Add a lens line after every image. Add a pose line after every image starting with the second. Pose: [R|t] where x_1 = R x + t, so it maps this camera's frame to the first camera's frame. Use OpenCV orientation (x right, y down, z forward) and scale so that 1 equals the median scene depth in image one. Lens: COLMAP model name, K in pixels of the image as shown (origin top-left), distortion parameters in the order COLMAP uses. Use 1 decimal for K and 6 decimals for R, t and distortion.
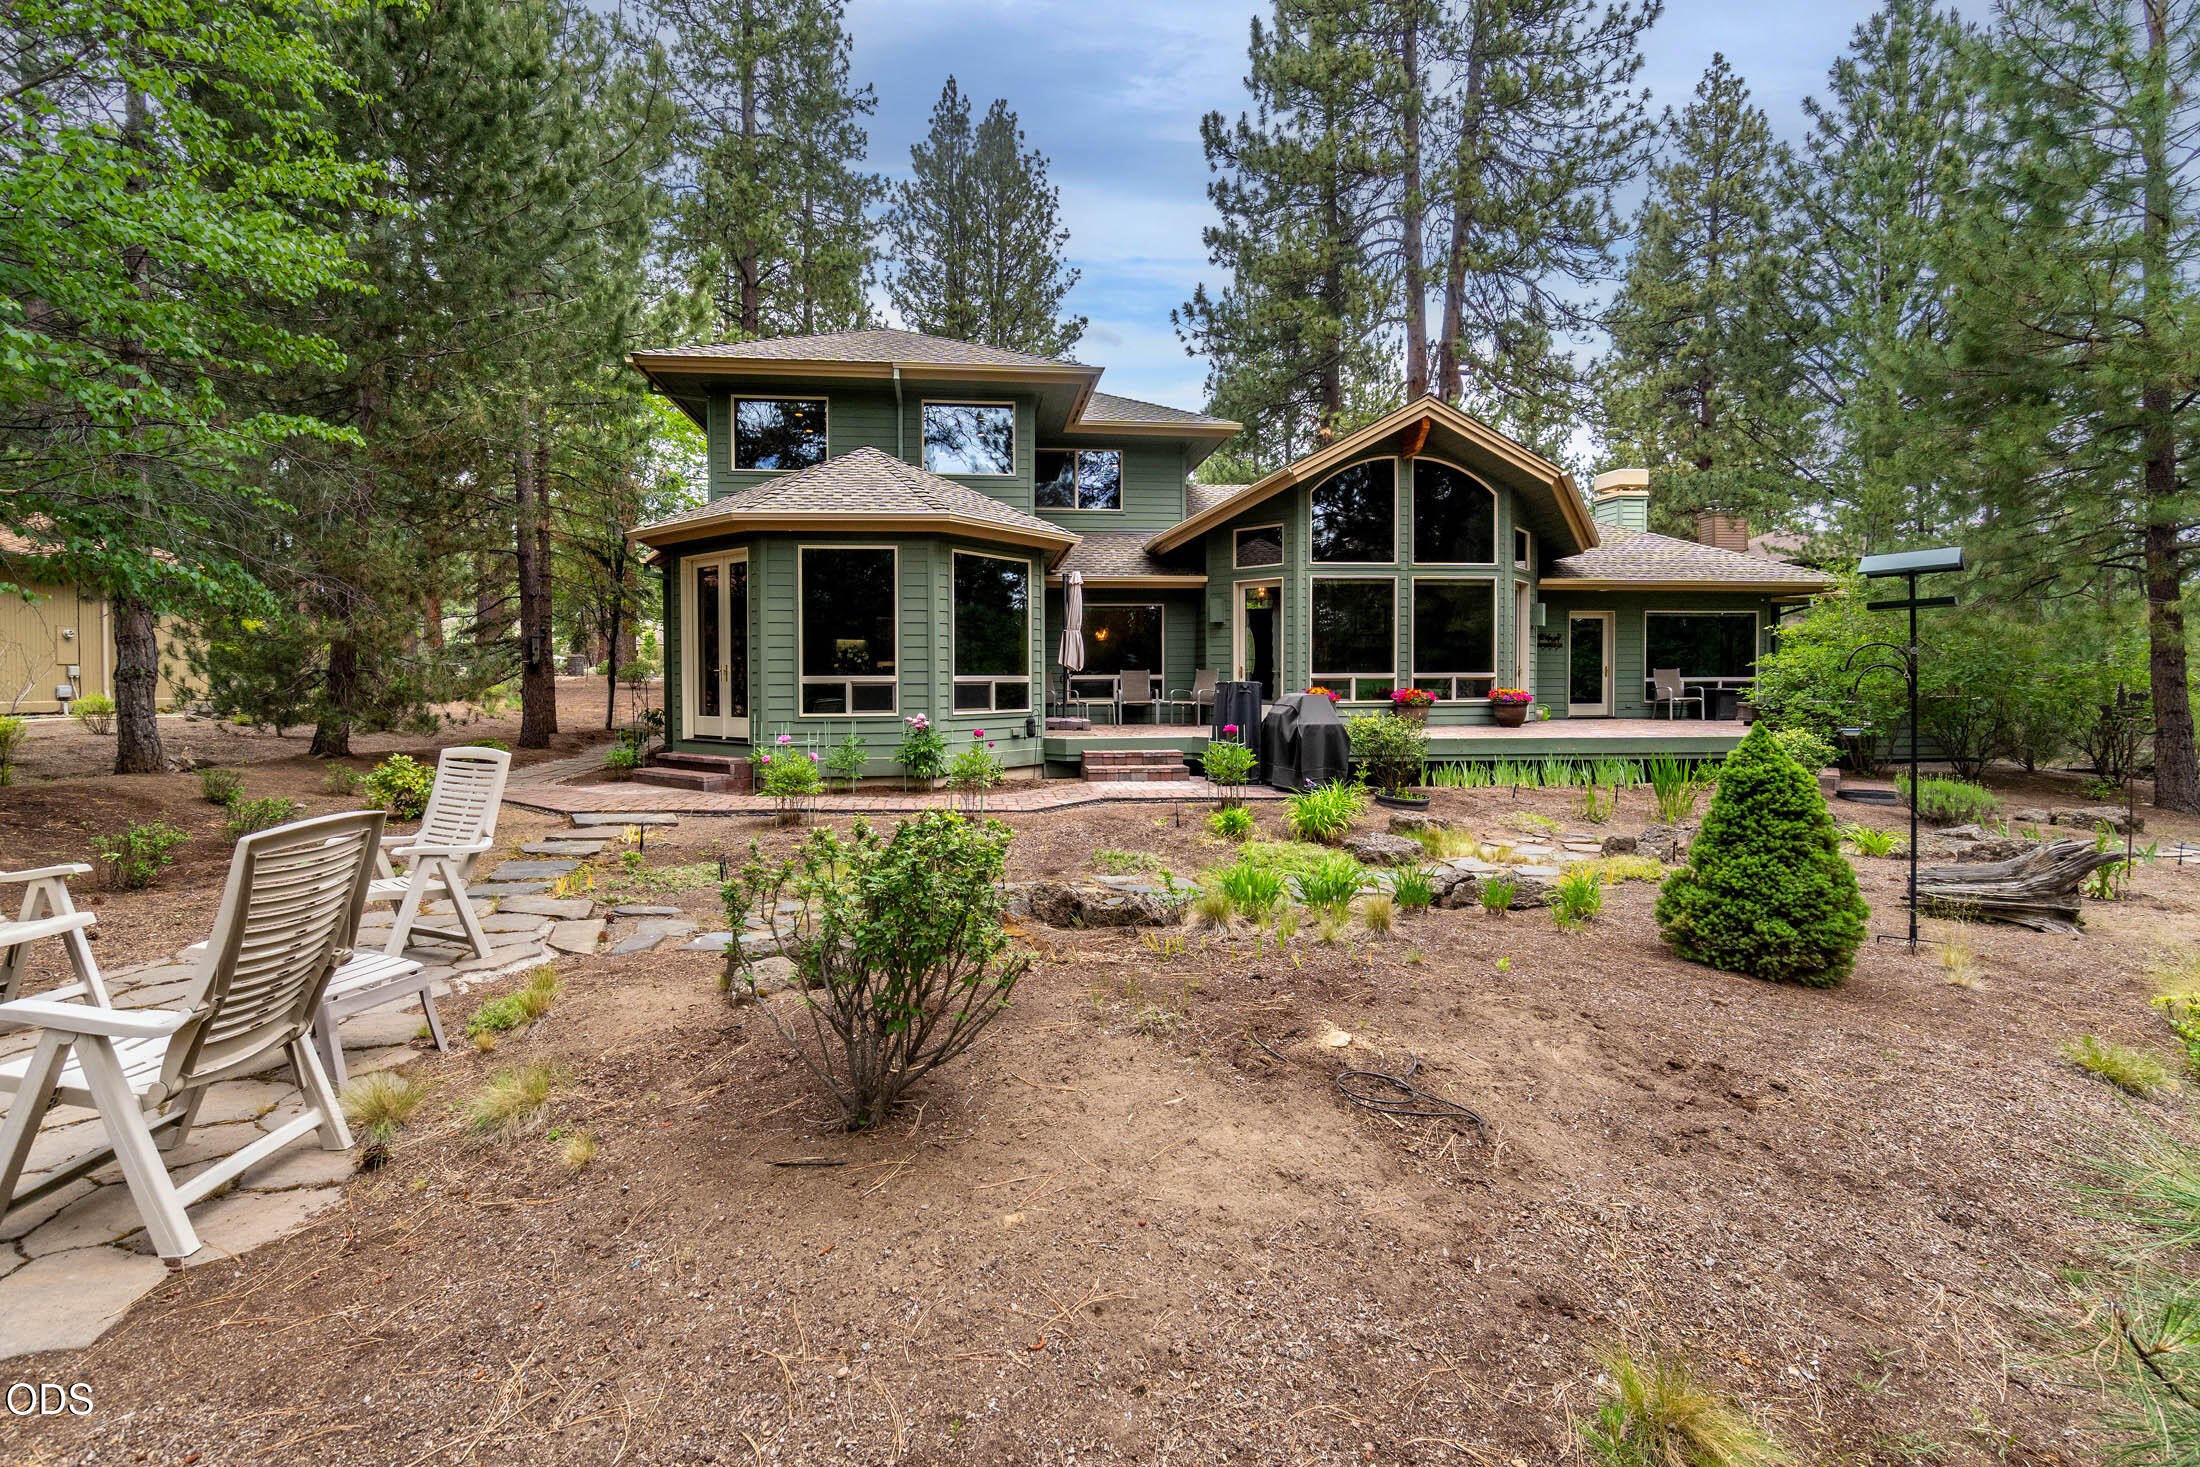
lens RADIAL K [[932.5, 0, 1100.3], [0, 932.5, 745.7], [0, 0, 1]] dist [-0.008091, 0.000178]
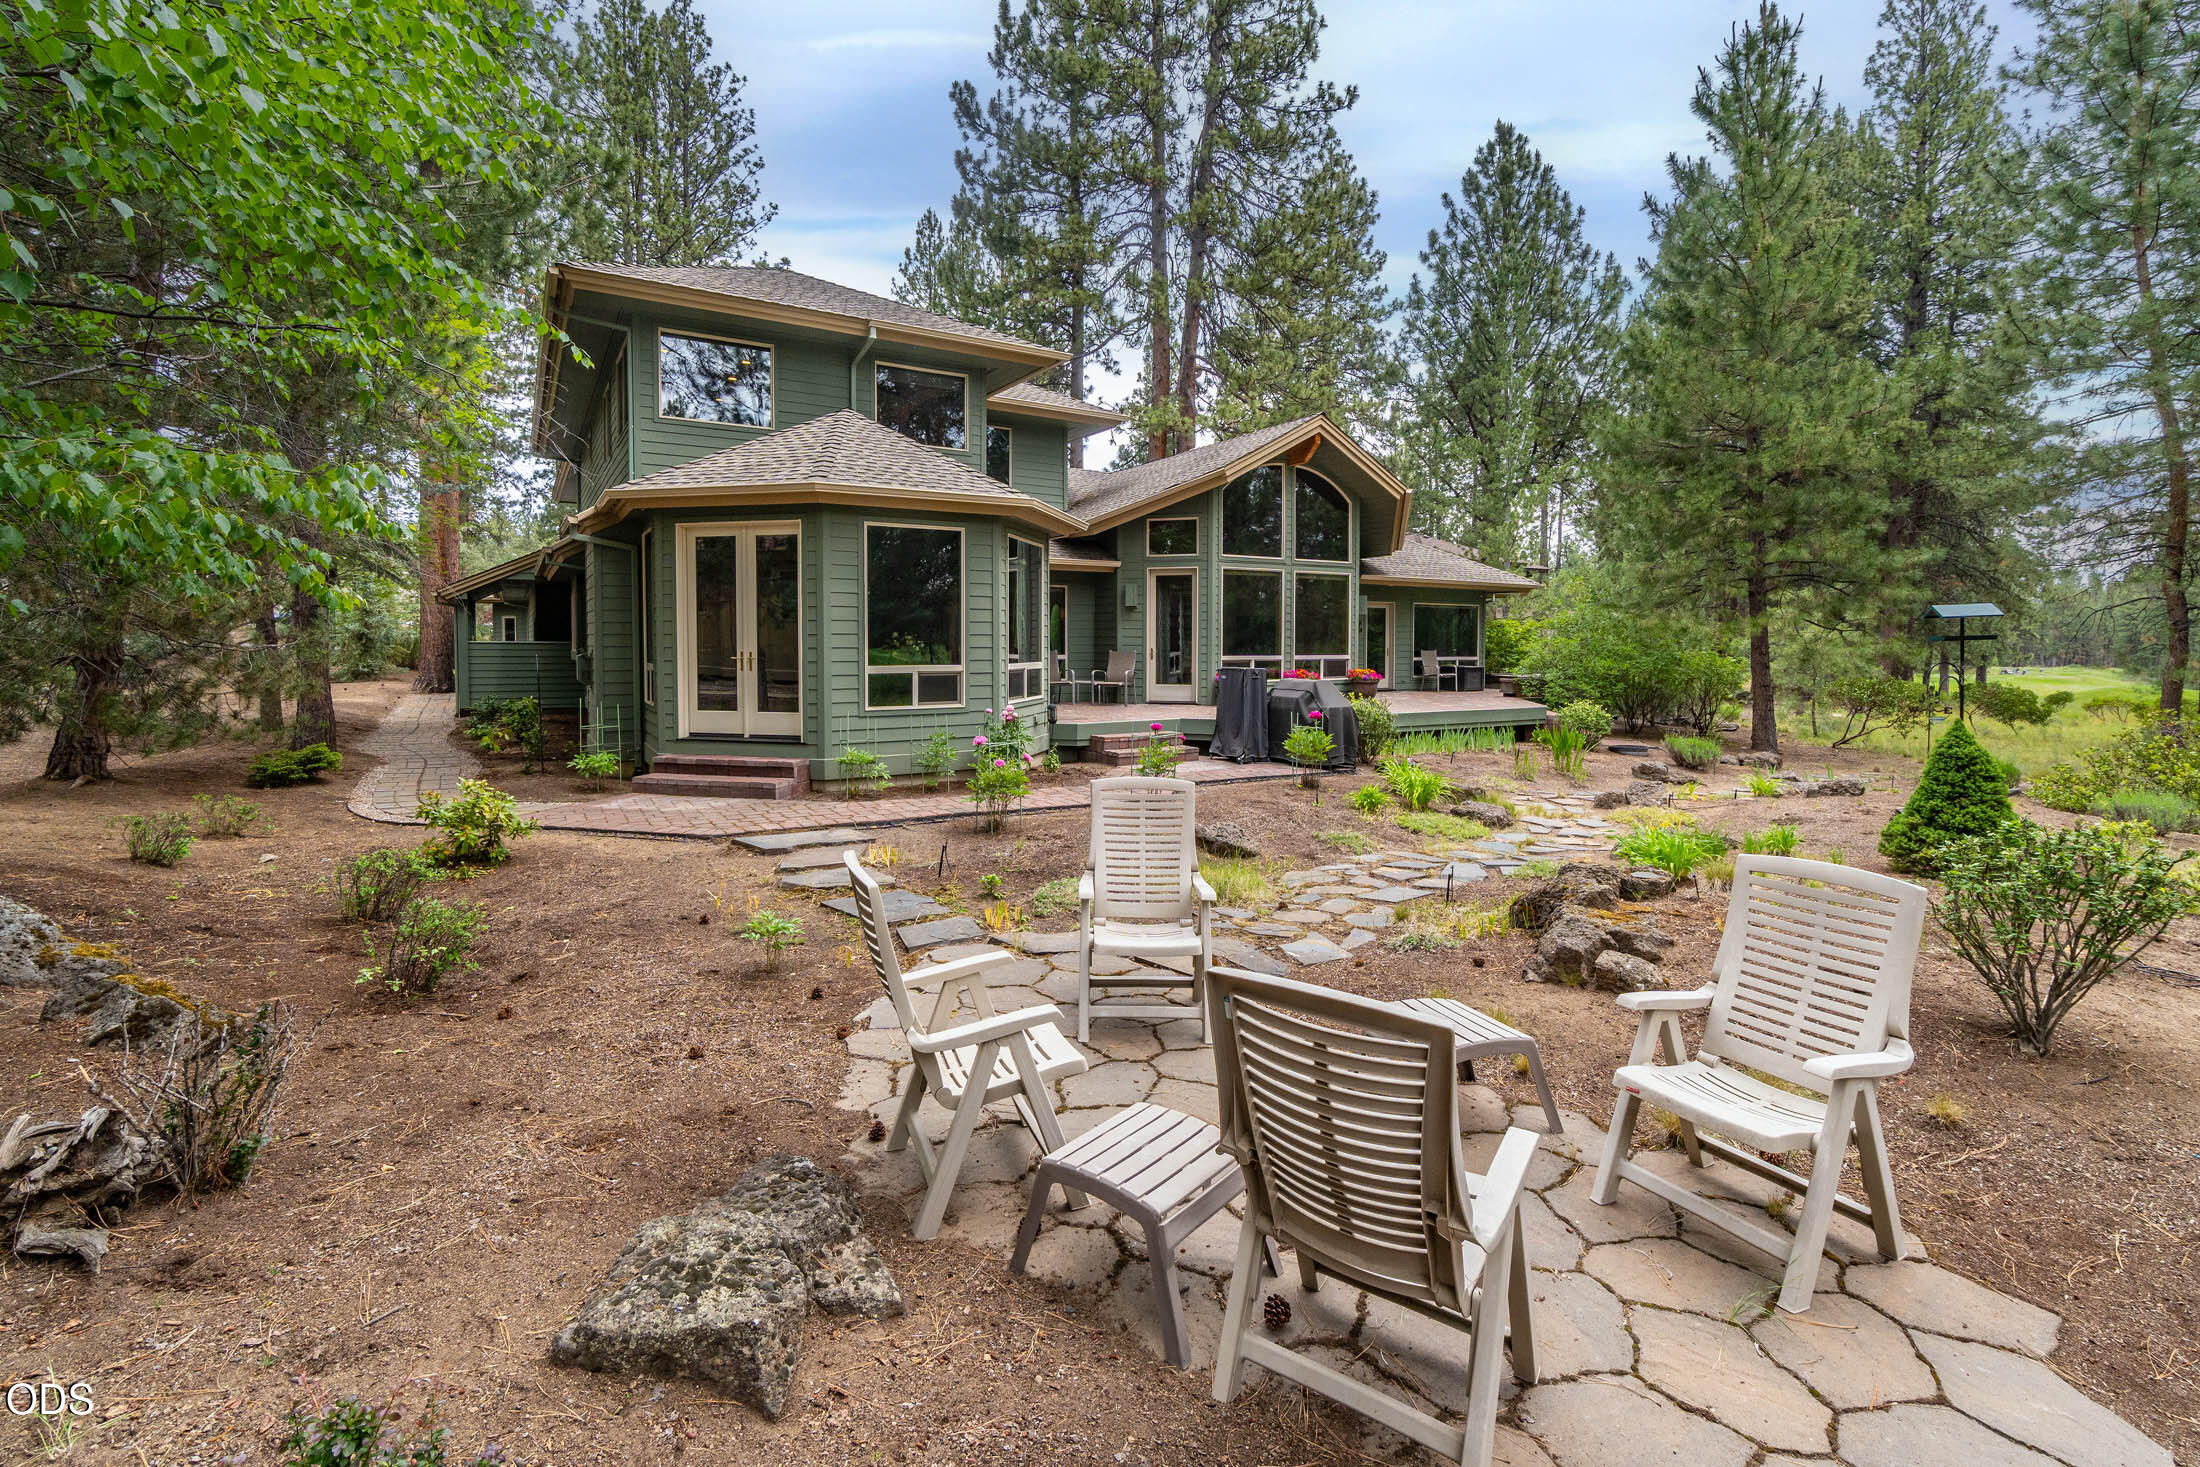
lens RADIAL K [[932.5, 0, 1111.7], [0, 932.5, 718.5], [0, 0, 1]] dist [-0.008091, 0.000178]
pose [[0.909314, -0.025936, 0.415300, -0.345784], [0.021505, 0.999651, 0.015344, -0.022915], [-0.415554, -0.005022, 0.909555, 0.053032]]
